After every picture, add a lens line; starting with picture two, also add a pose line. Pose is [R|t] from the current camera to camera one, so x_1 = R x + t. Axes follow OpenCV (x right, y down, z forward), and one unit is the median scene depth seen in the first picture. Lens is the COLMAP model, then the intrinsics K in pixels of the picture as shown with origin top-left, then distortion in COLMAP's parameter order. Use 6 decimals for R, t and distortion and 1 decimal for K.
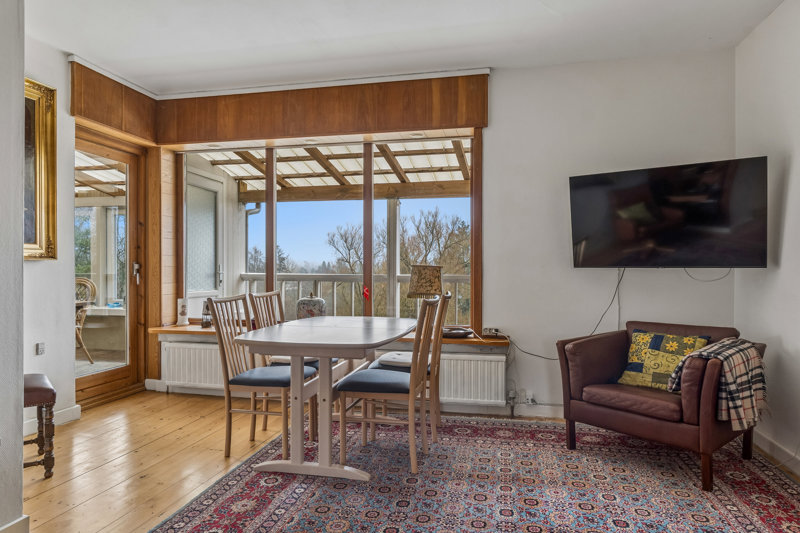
lens RADIAL K [[525.1, 0, 397.4], [0, 525.1, 264.7], [0, 0, 1]] dist [-0.026400, -0.000342]
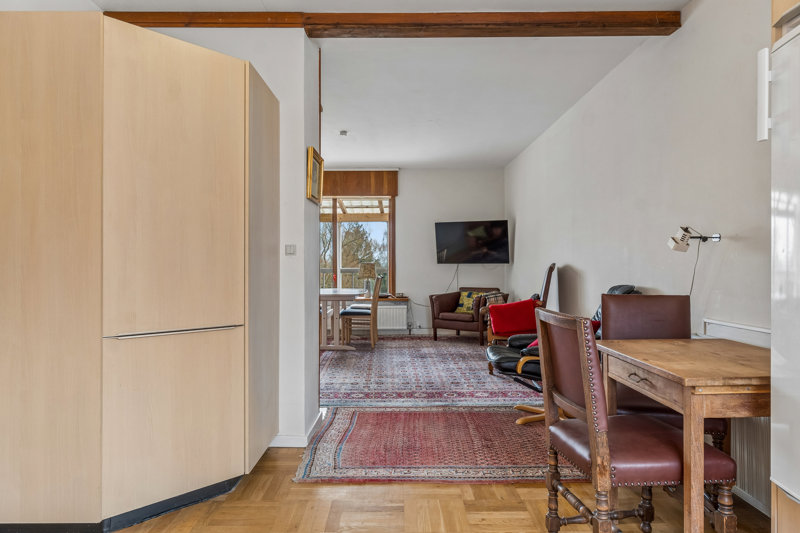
lens RADIAL K [[525.1, 0, 400.8], [0, 525.1, 265.4], [0, 0, 1]] dist [-0.026400, -0.000342]
pose [[0.976559, -0.007271, 0.215128, -0.273021], [0.005176, 0.999934, 0.010298, -0.010147], [-0.215188, -0.008943, 0.976532, -1.068135]]
